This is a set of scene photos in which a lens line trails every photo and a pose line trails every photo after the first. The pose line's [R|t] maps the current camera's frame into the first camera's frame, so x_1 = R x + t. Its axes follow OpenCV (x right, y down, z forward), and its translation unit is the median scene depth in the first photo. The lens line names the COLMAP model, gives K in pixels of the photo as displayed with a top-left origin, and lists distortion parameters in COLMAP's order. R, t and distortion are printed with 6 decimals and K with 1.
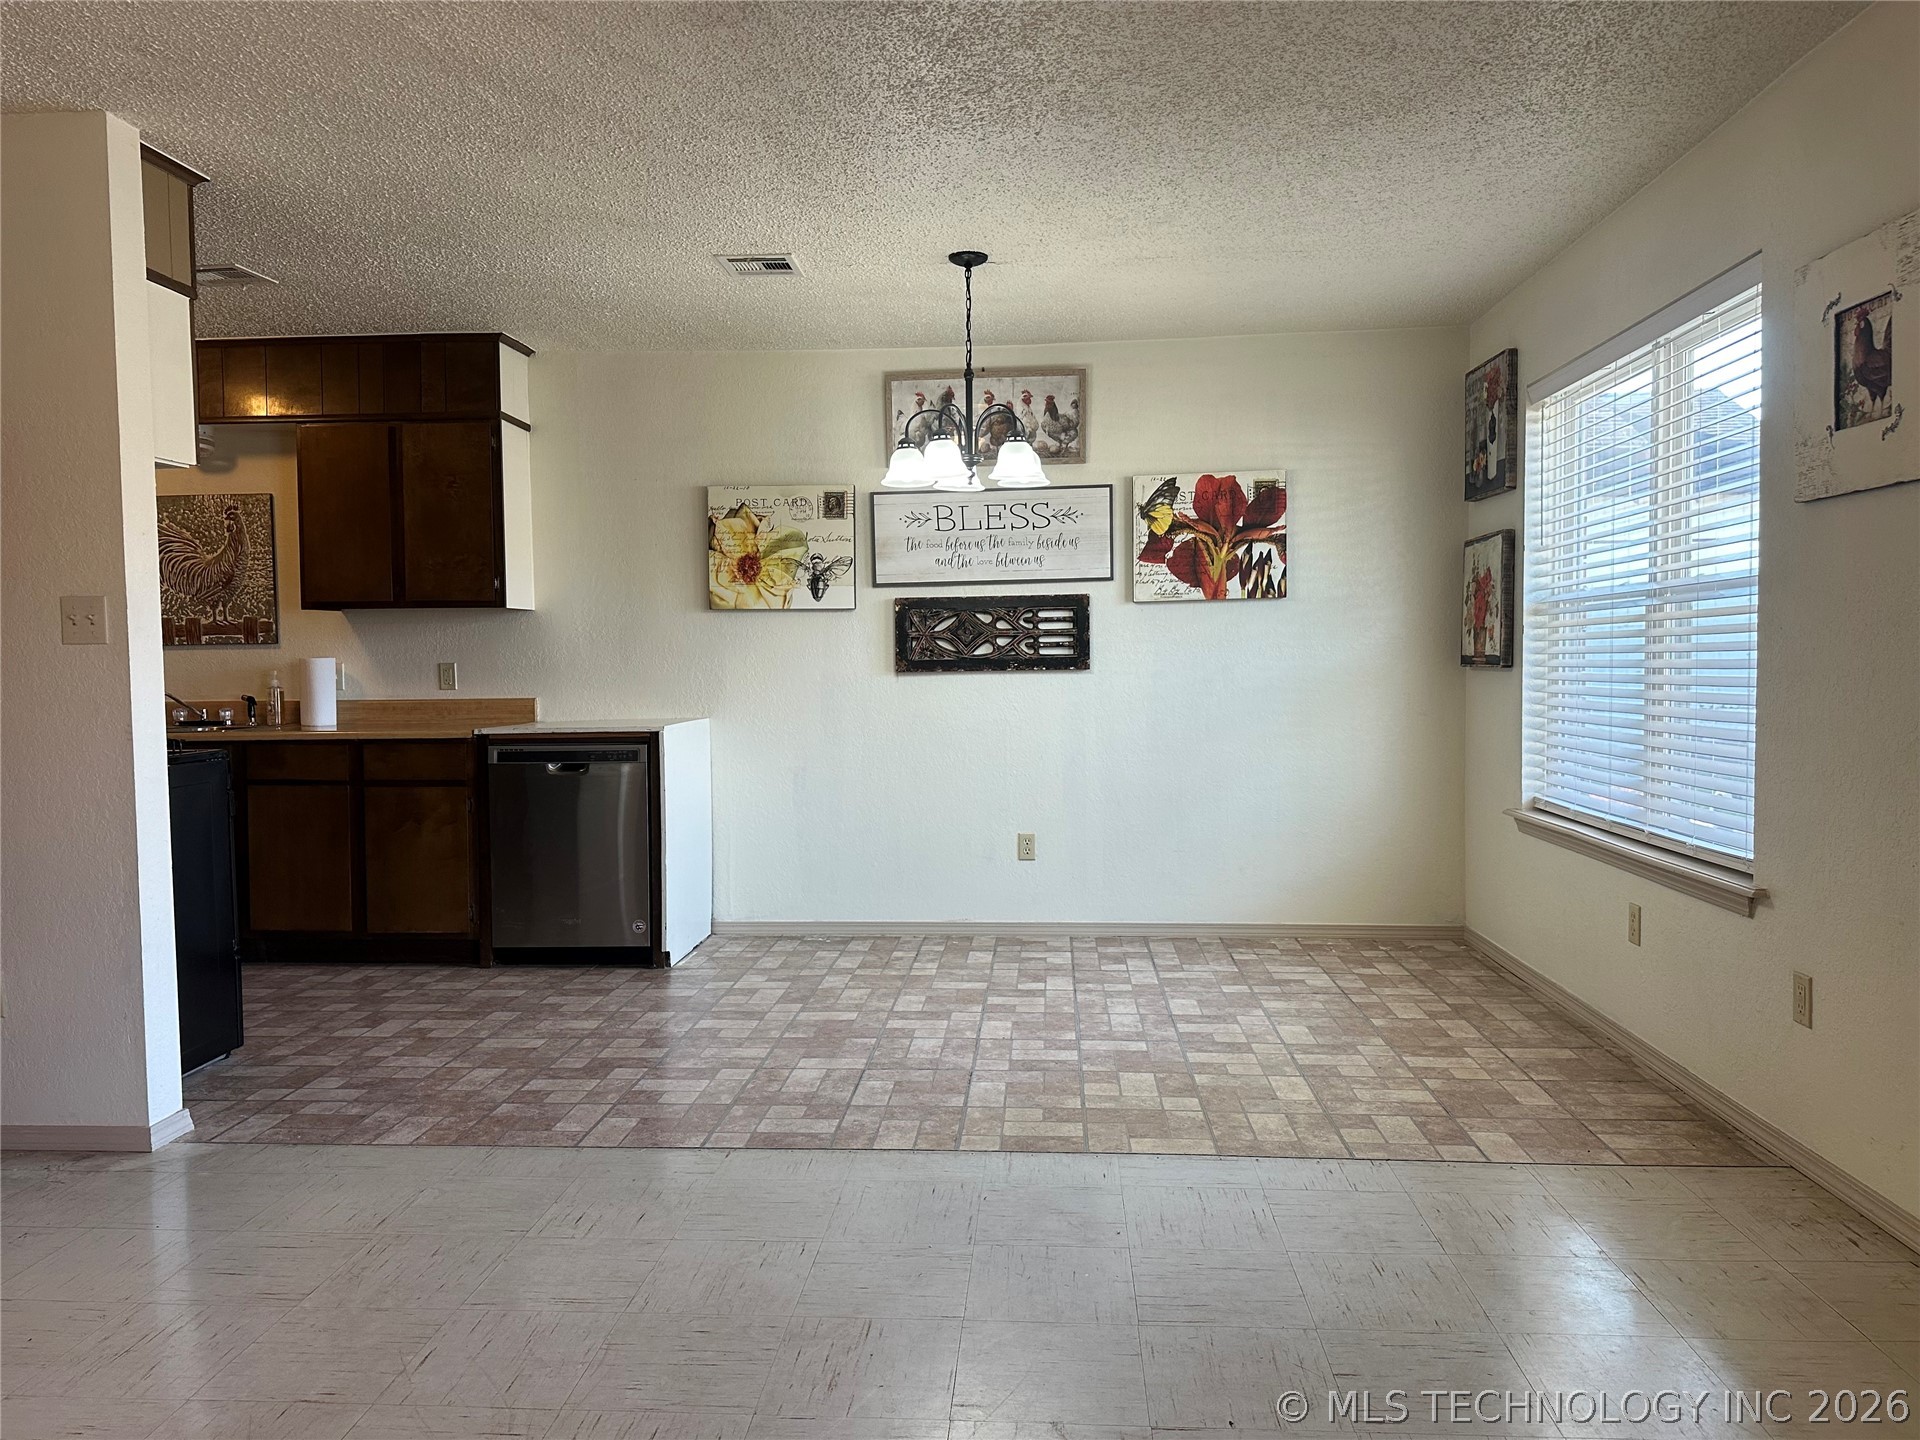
lens RADIAL K [[1337.1, 0, 958.6], [0, 1337.1, 715.1], [0, 0, 1]] dist [0.009093, -0.000886]
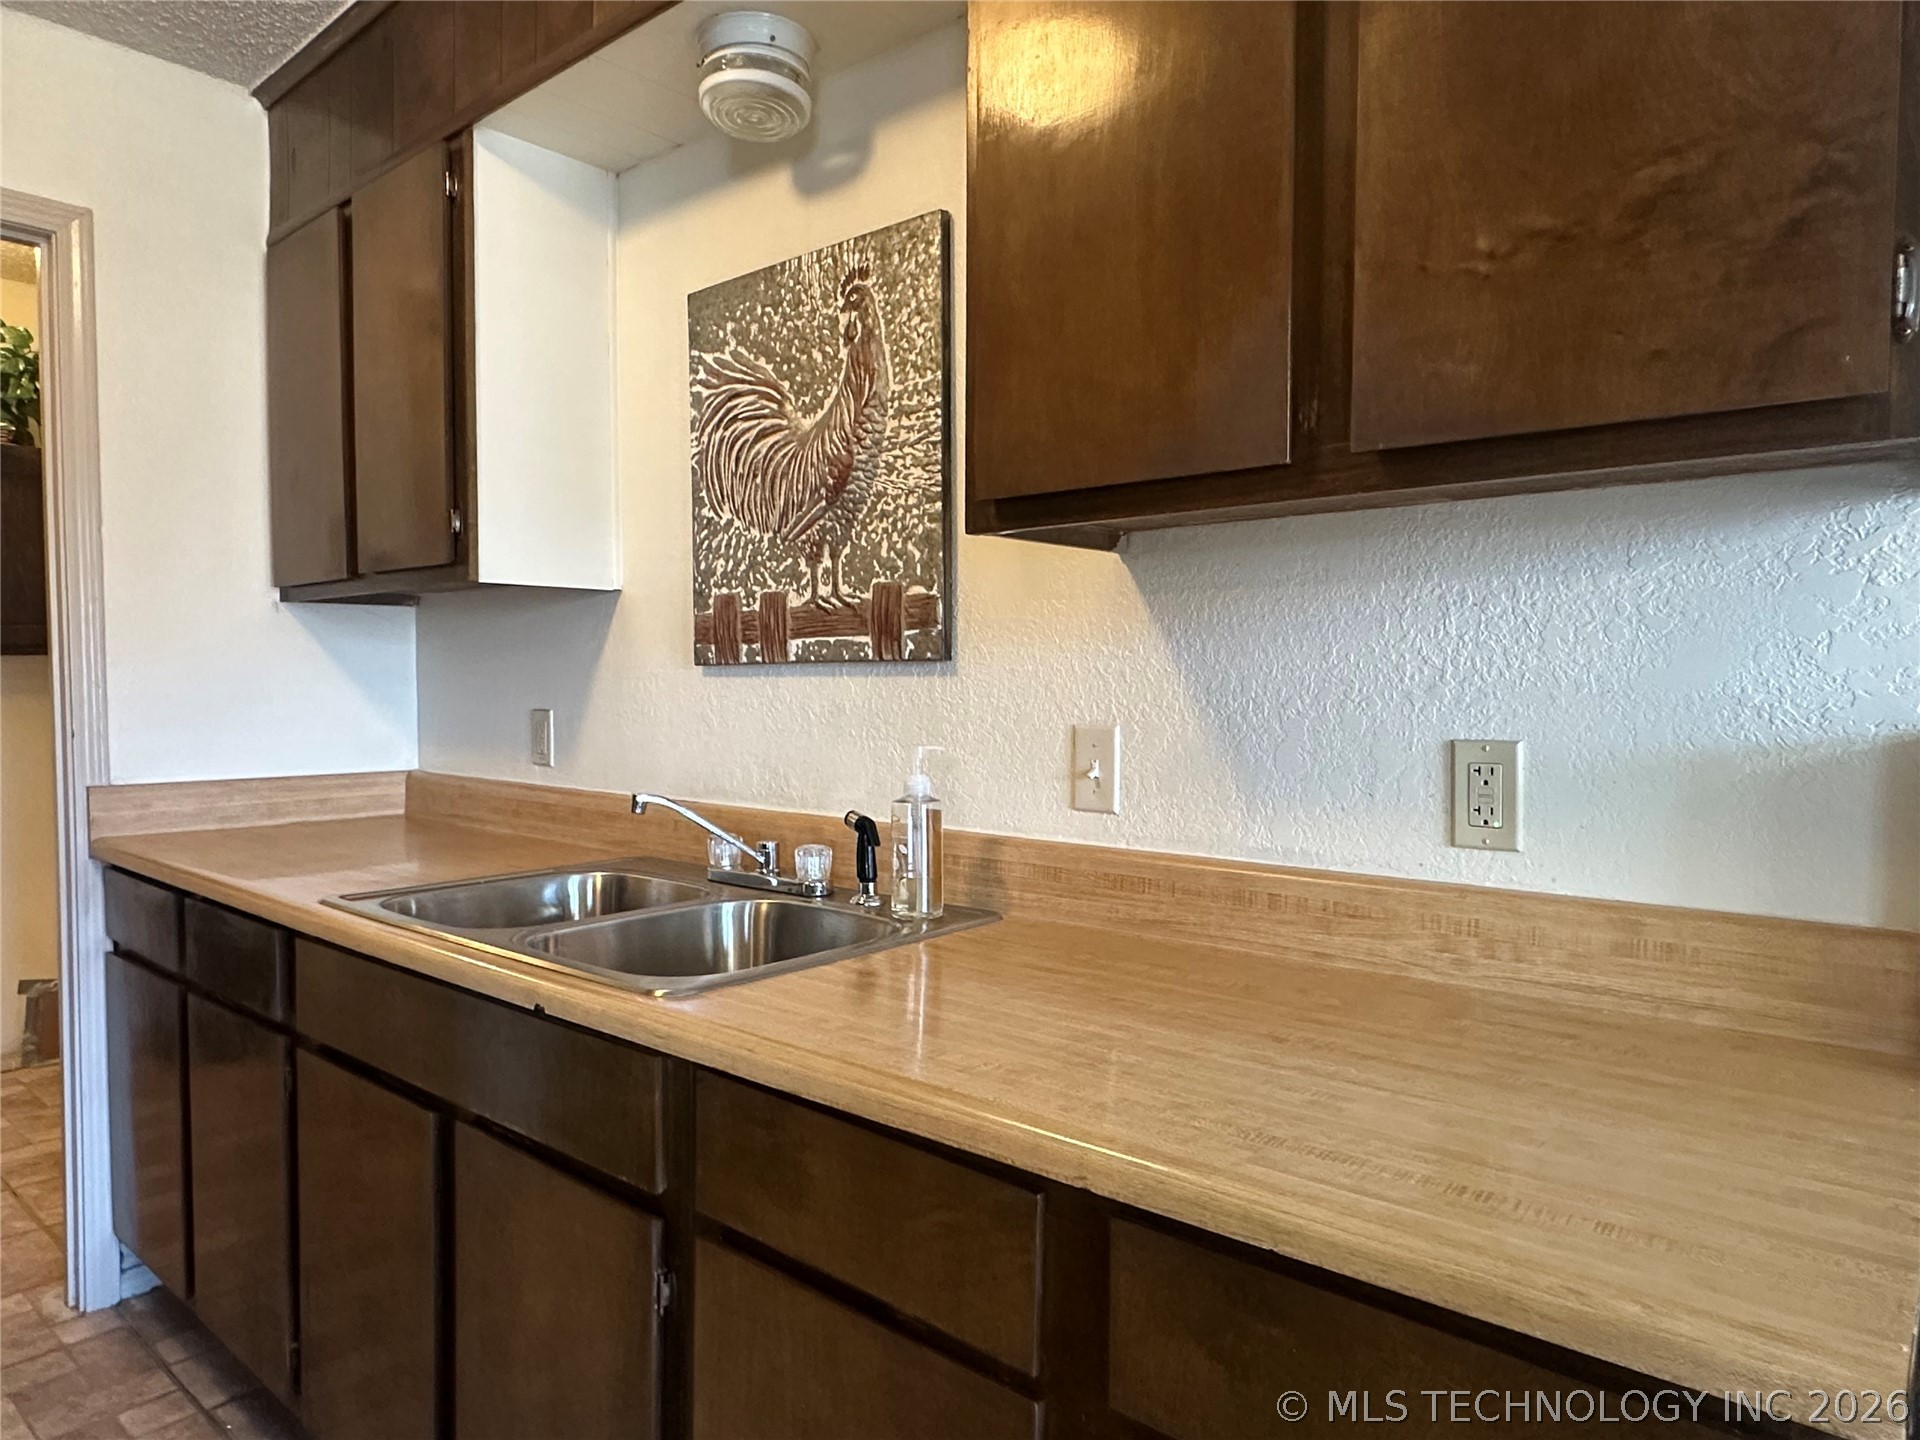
lens RADIAL K [[1209.1, 0, 964.7], [0, 1209.1, 725.7], [0, 0, 1]] dist [-0.005592, -0.000366]
pose [[0.801955, 0.032955, -0.596474, -0.325722], [-0.036605, 0.999312, 0.005997, -0.039147], [0.596261, 0.017025, 0.802610, 0.763712]]
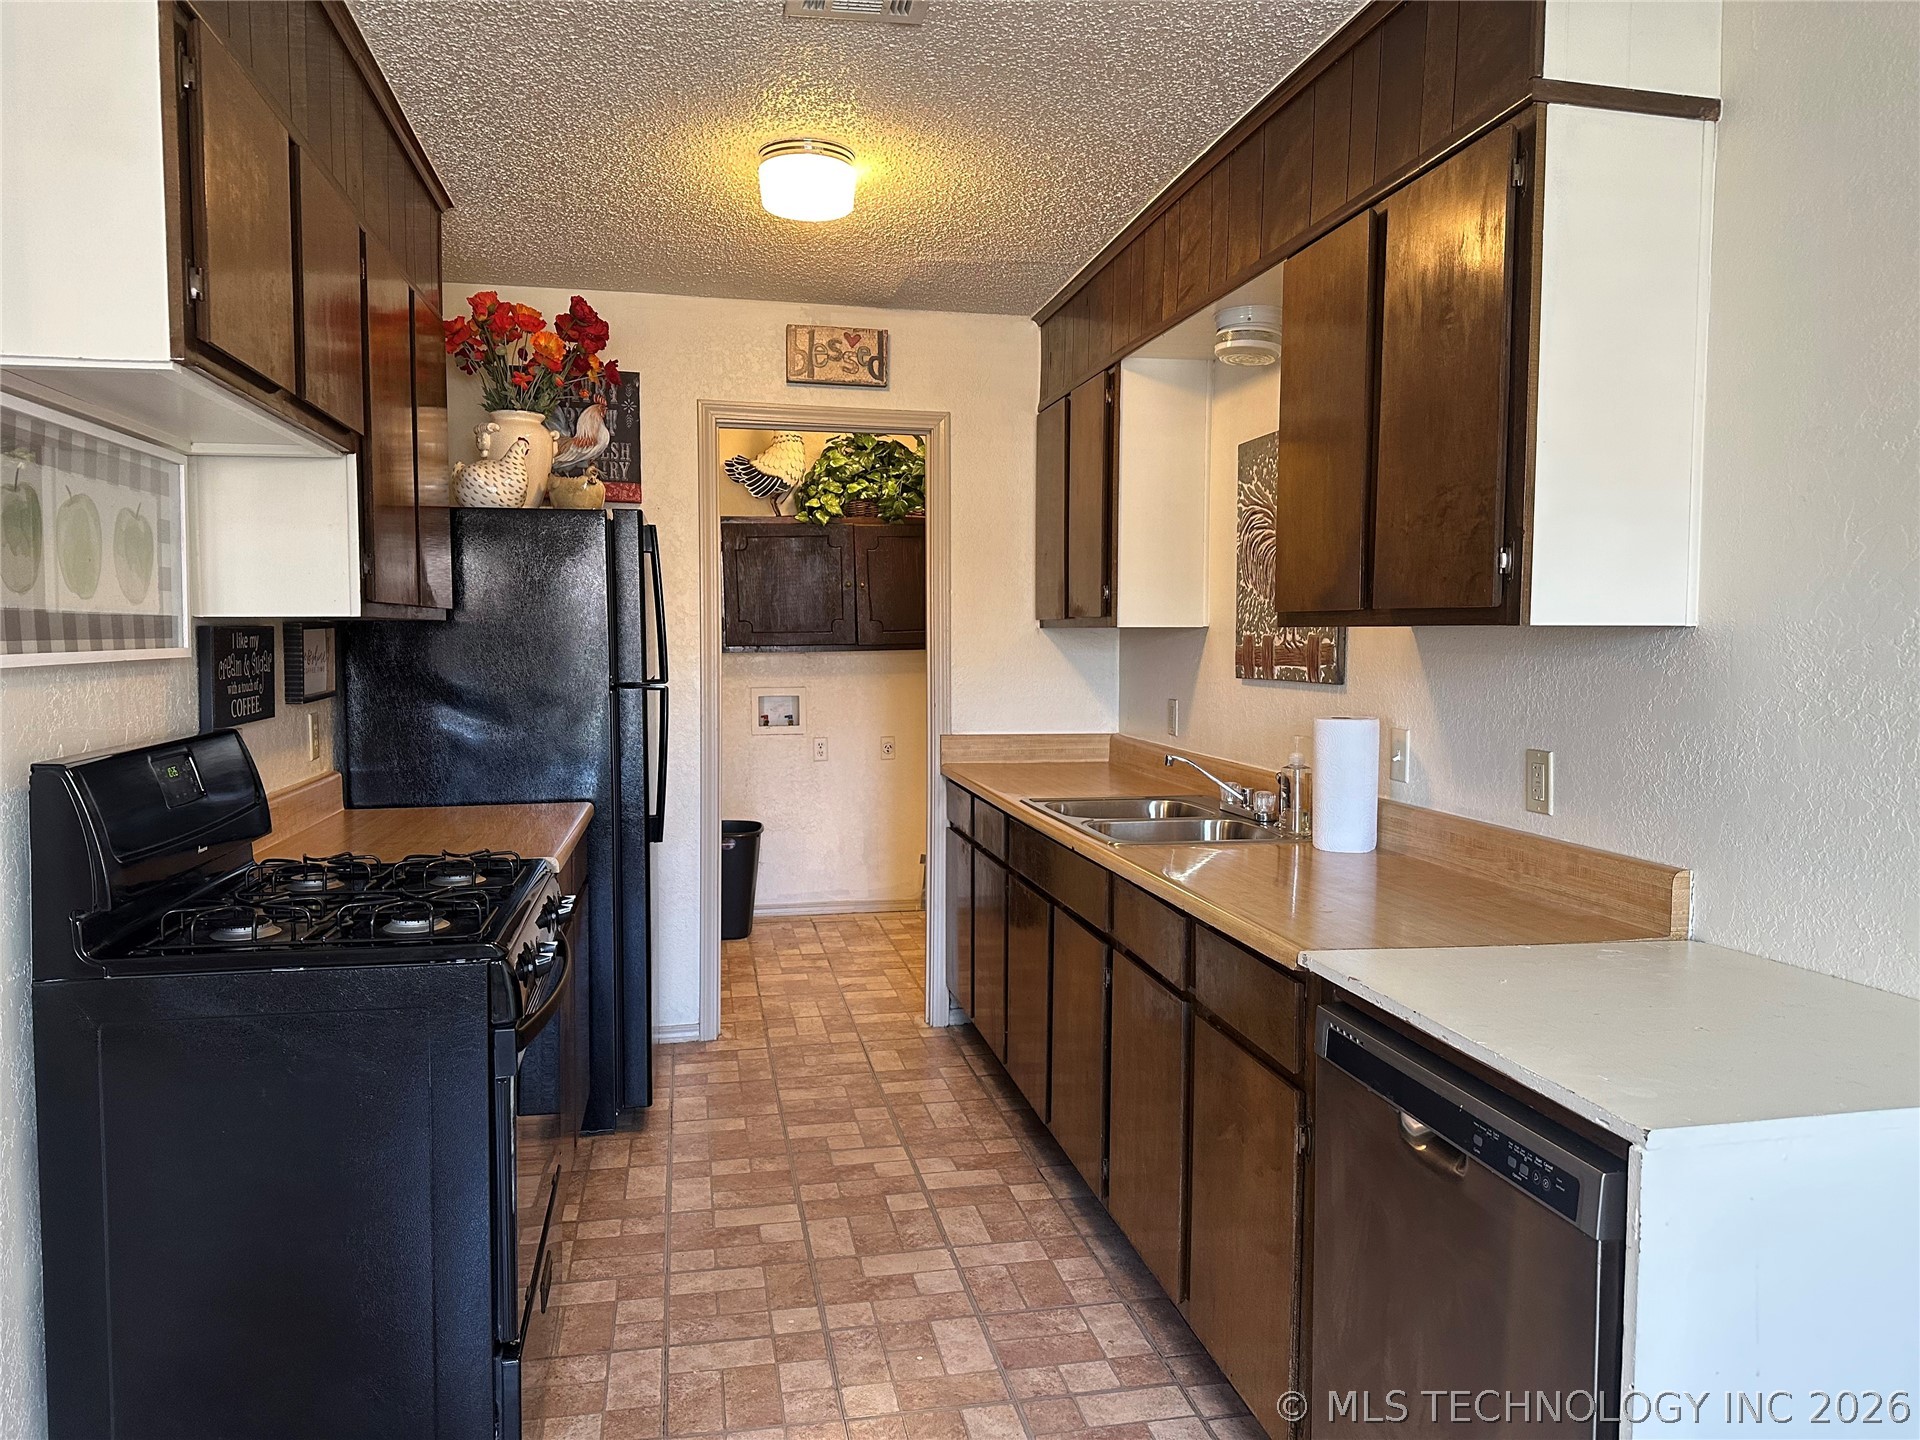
lens RADIAL K [[1337.1, 0, 966.9], [0, 1337.1, 718.9], [0, 0, 1]] dist [0.009093, -0.000886]
pose [[0.269240, 0.071960, -0.960381, -0.022965], [-0.051800, 0.996843, 0.060170, -0.064672], [0.961679, 0.033548, 0.272118, 0.708082]]
